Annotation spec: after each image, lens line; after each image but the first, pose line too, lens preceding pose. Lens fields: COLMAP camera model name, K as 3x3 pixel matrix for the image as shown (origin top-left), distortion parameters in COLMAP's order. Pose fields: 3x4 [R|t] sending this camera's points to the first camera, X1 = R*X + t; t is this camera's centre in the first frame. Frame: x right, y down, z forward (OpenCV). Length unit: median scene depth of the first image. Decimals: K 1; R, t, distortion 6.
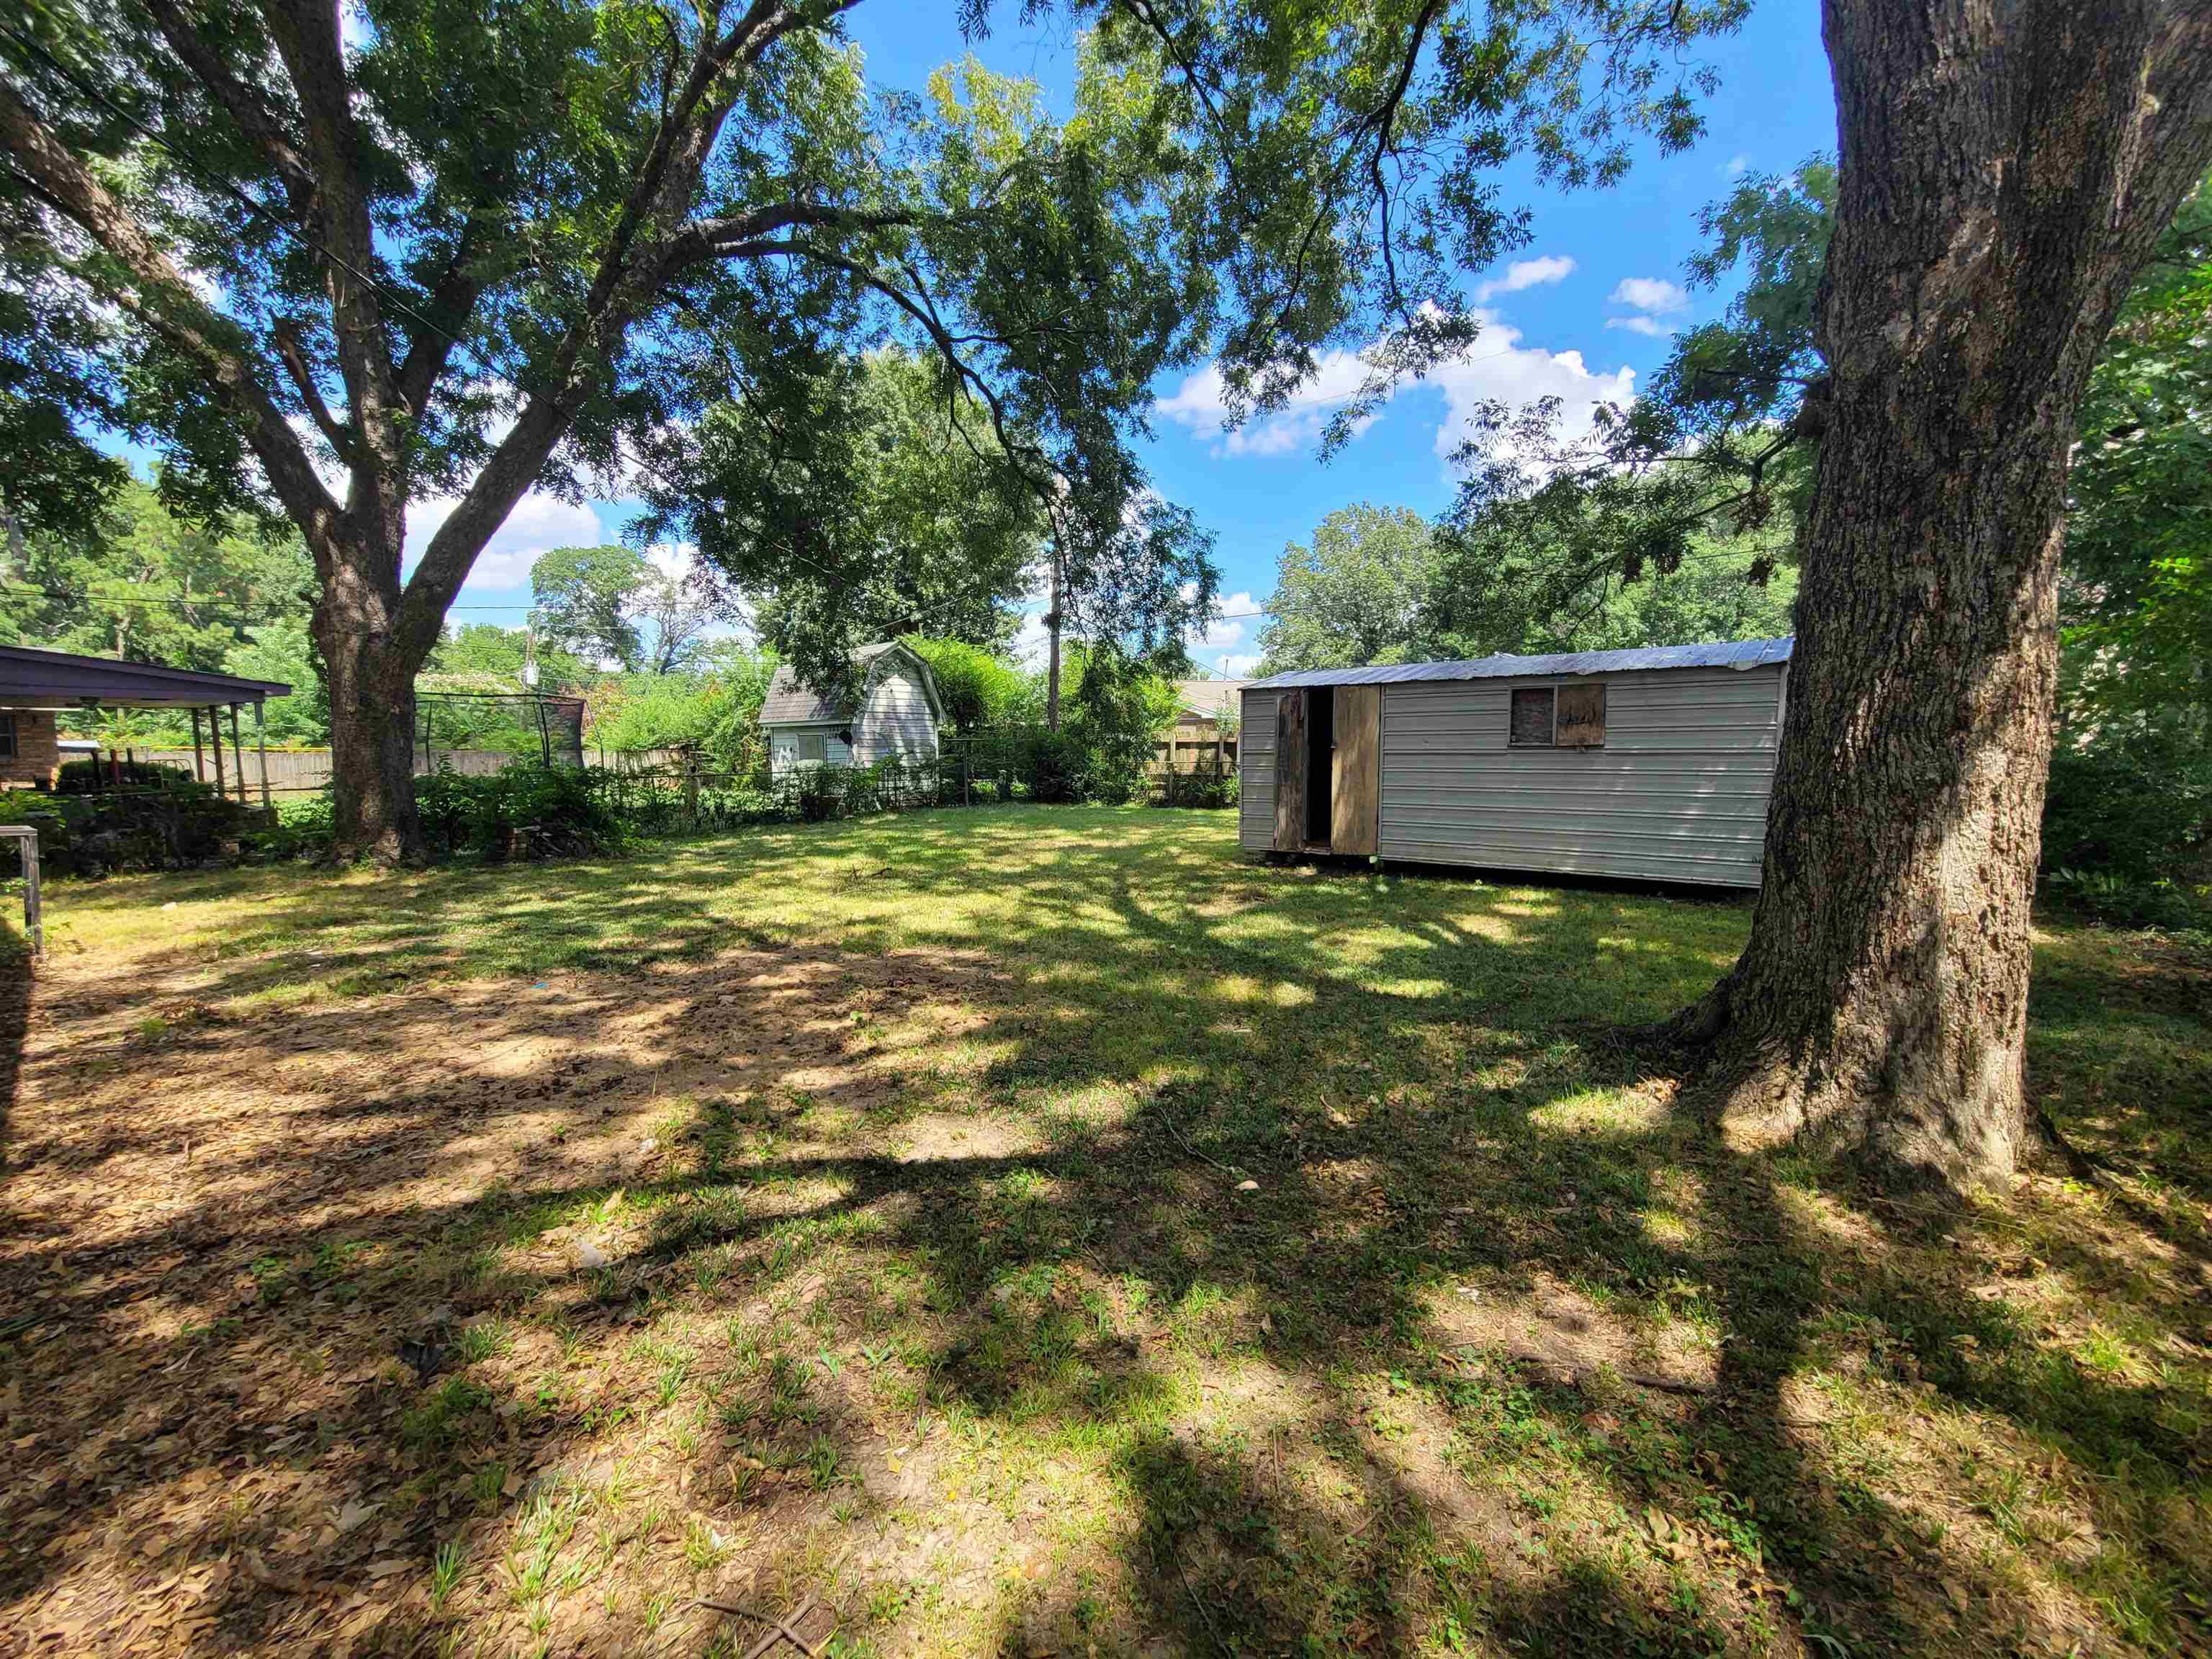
lens RADIAL K [[906.0, 0, 1110.9], [0, 906.0, 835.7], [0, 0, 1]] dist [-0.001182, -0.000246]
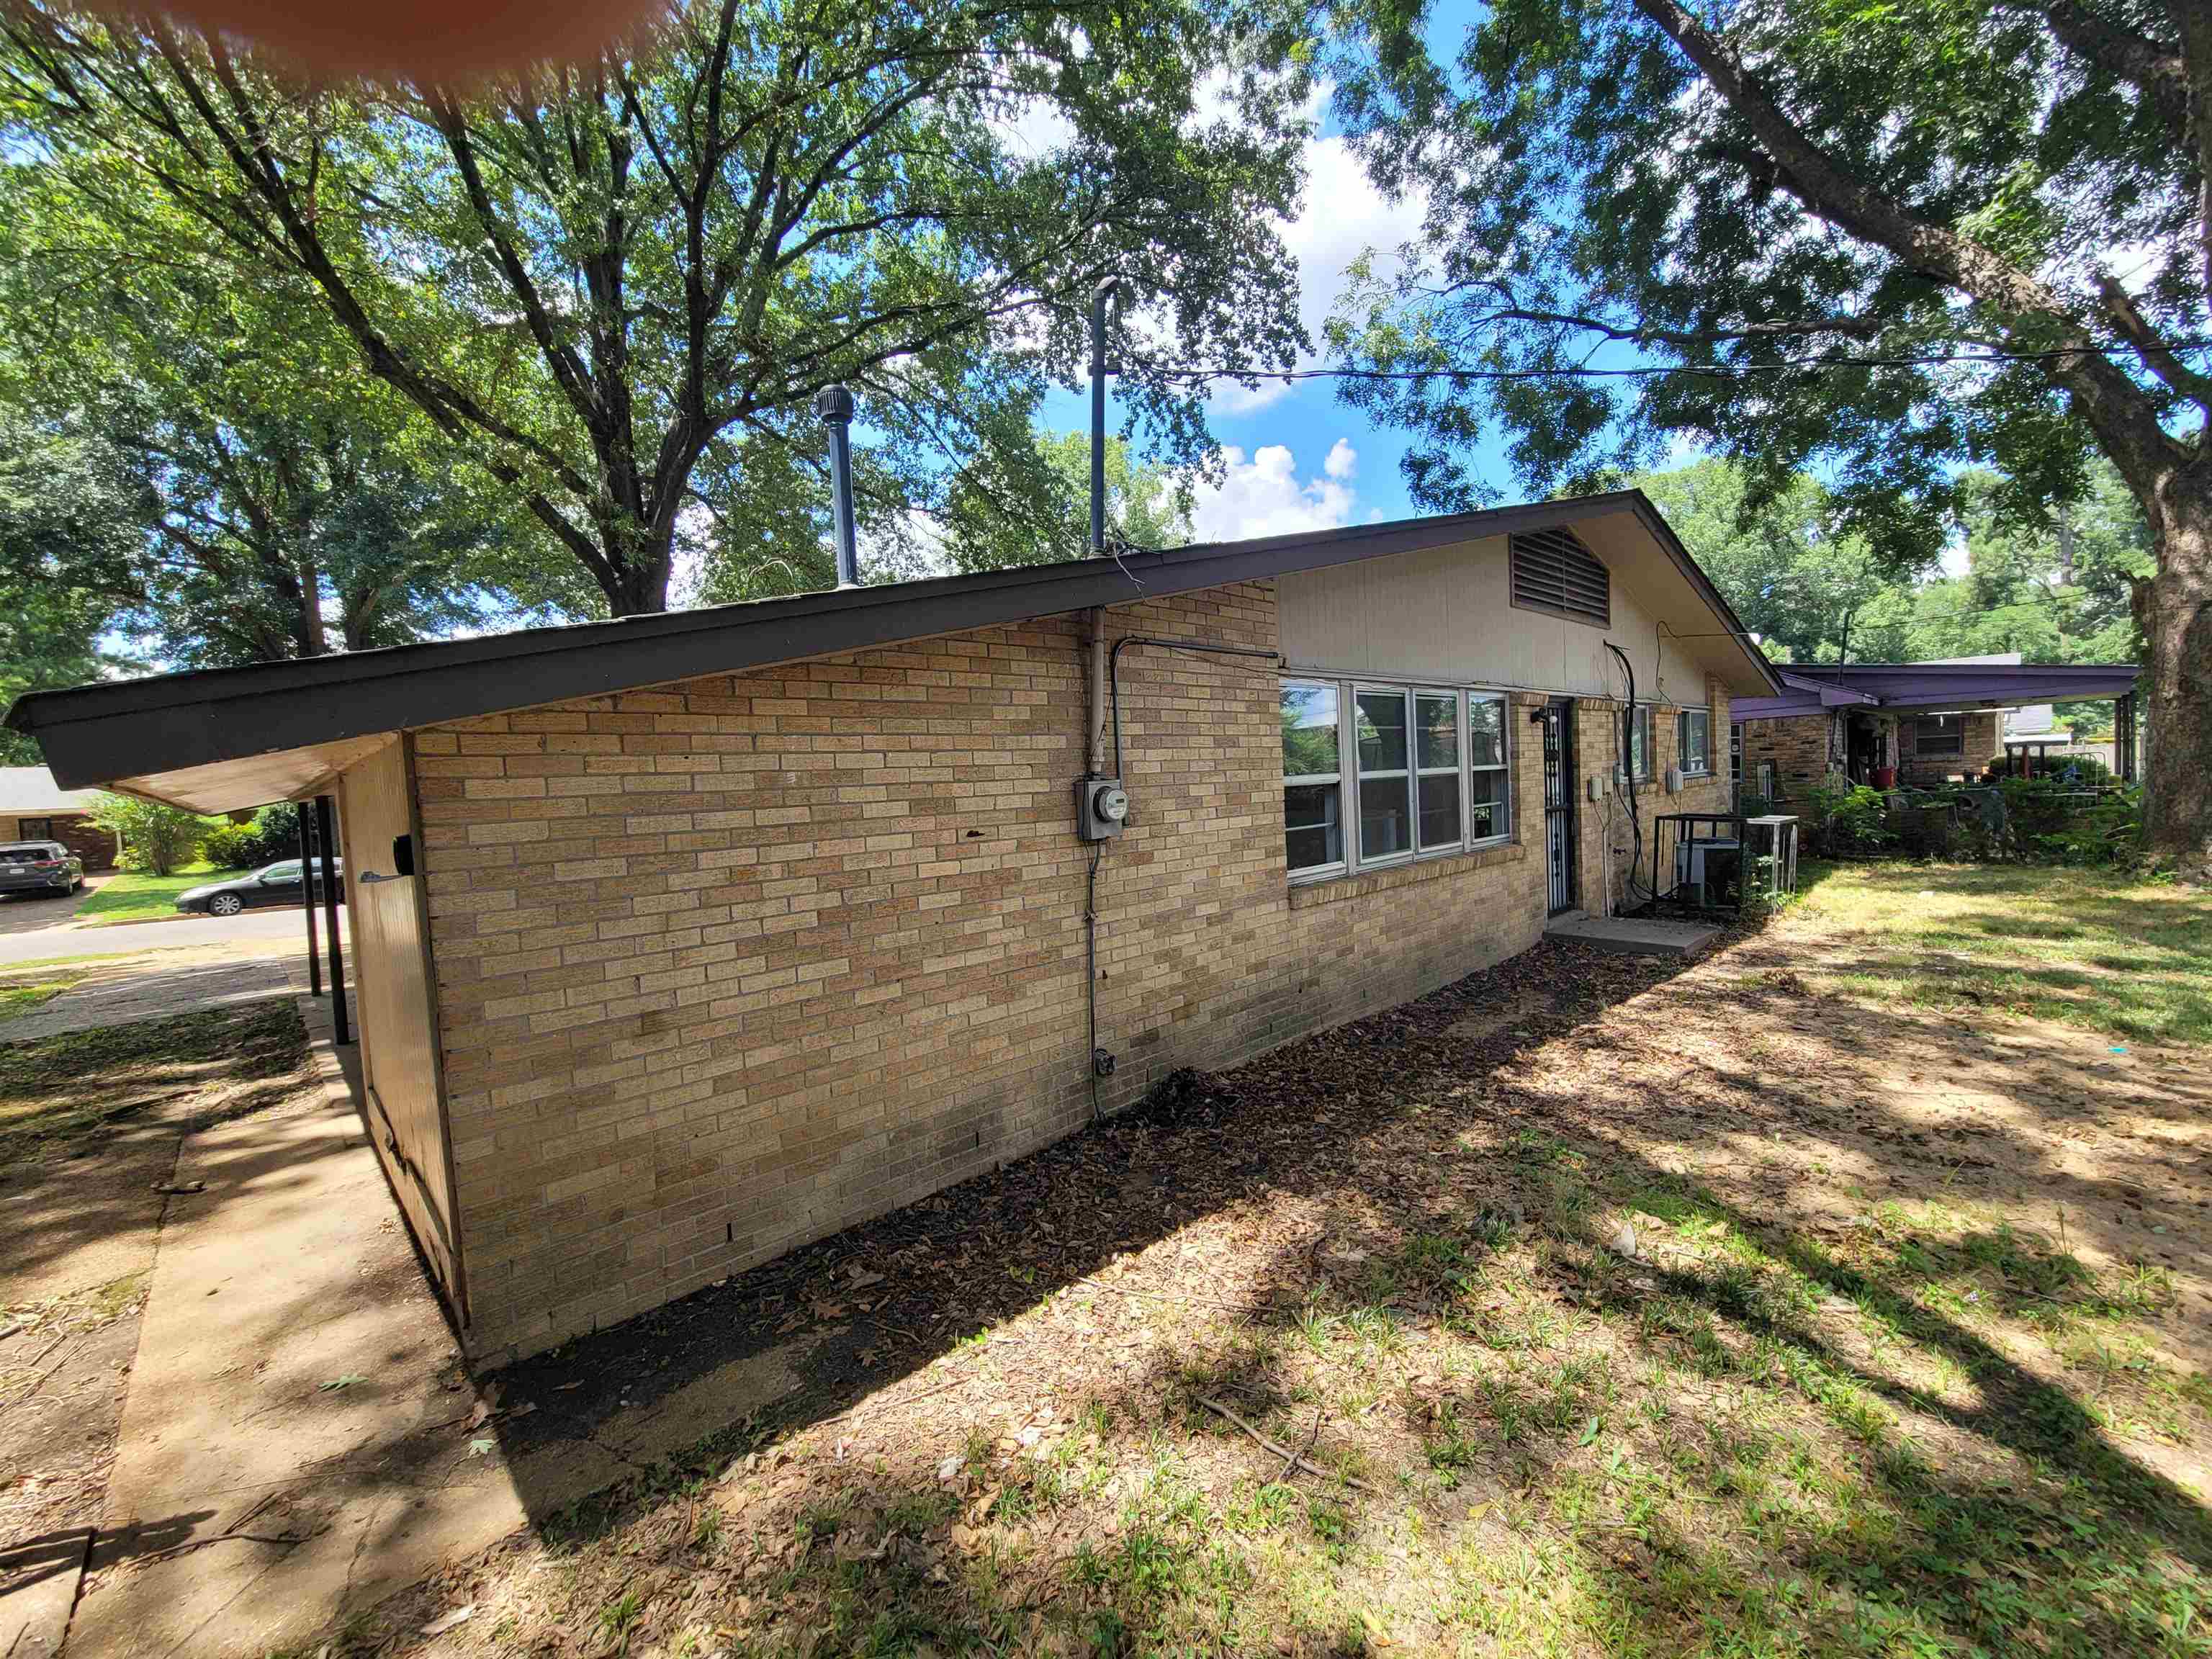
lens RADIAL K [[906.0, 0, 1110.9], [0, 906.0, 835.7], [0, 0, 1]] dist [-0.001182, -0.000246]
pose [[-0.135230, 0.064495, -0.988713, 0.416372], [-0.050839, 0.996113, 0.071932, -0.052637], [0.989509, 0.059993, -0.131425, 0.382235]]
